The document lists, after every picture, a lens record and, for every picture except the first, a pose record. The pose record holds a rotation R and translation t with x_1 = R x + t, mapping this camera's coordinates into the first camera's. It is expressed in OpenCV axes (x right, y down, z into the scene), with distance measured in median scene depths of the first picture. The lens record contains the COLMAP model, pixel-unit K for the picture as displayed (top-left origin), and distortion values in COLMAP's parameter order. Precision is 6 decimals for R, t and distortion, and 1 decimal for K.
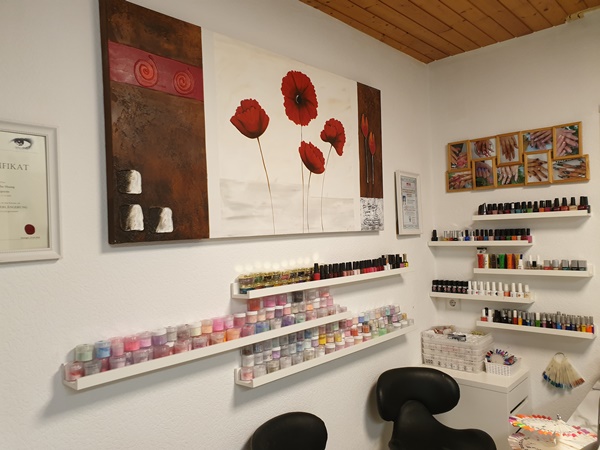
lens RADIAL K [[467.4, 0, 303.0], [0, 467.4, 228.1], [0, 0, 1]] dist [0.014520, -0.024397]
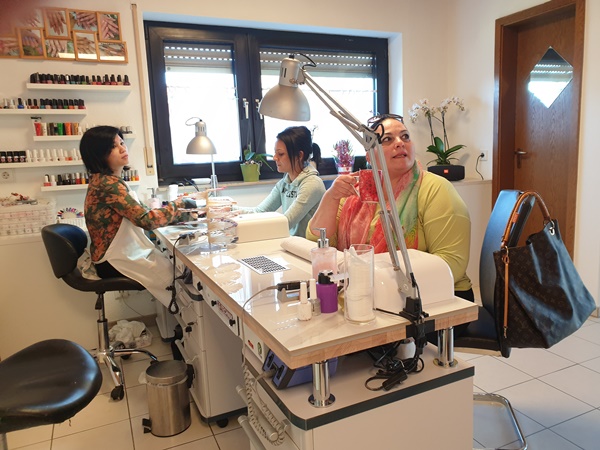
lens RADIAL K [[467.4, 0, 303.3], [0, 467.4, 222.5], [0, 0, 1]] dist [0.014520, -0.024397]
pose [[0.361509, -0.127726, 0.923579, -0.404724], [0.011628, 0.991113, 0.132514, 0.148089], [-0.932296, -0.037166, 0.359781, 0.072078]]
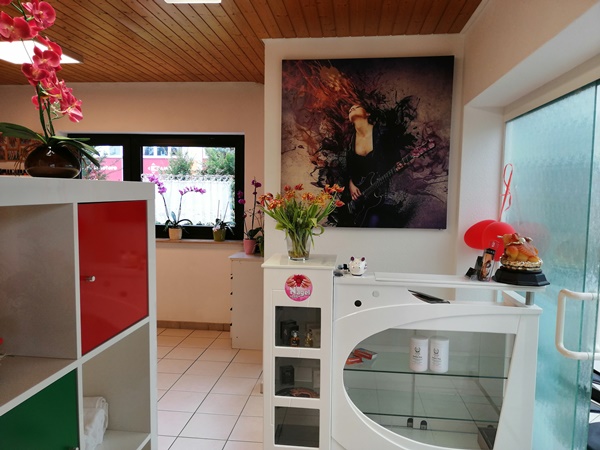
lens RADIAL K [[467.0, 0, 299.4], [0, 467.0, 224.3], [0, 0, 1]] dist [0.002445, 0.004839]
pose [[0.808359, 0.018360, 0.588403, 0.265037], [-0.056633, 0.997303, 0.046684, 0.015139], [-0.585959, -0.071061, 0.807219, -1.292368]]
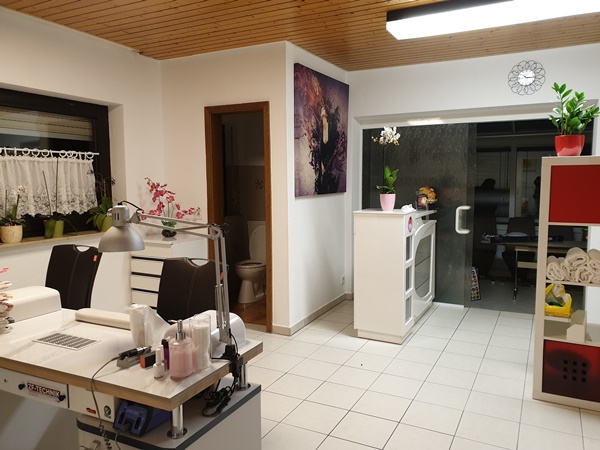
lens RADIAL K [[467.4, 0, 295.6], [0, 467.4, 225.4], [0, 0, 1]] dist [0.014520, -0.024397]
pose [[-0.256206, -0.049061, 0.965376, -0.569366], [0.015640, 0.998370, 0.054889, 0.092284], [-0.966496, 0.029161, -0.255022, 0.177540]]
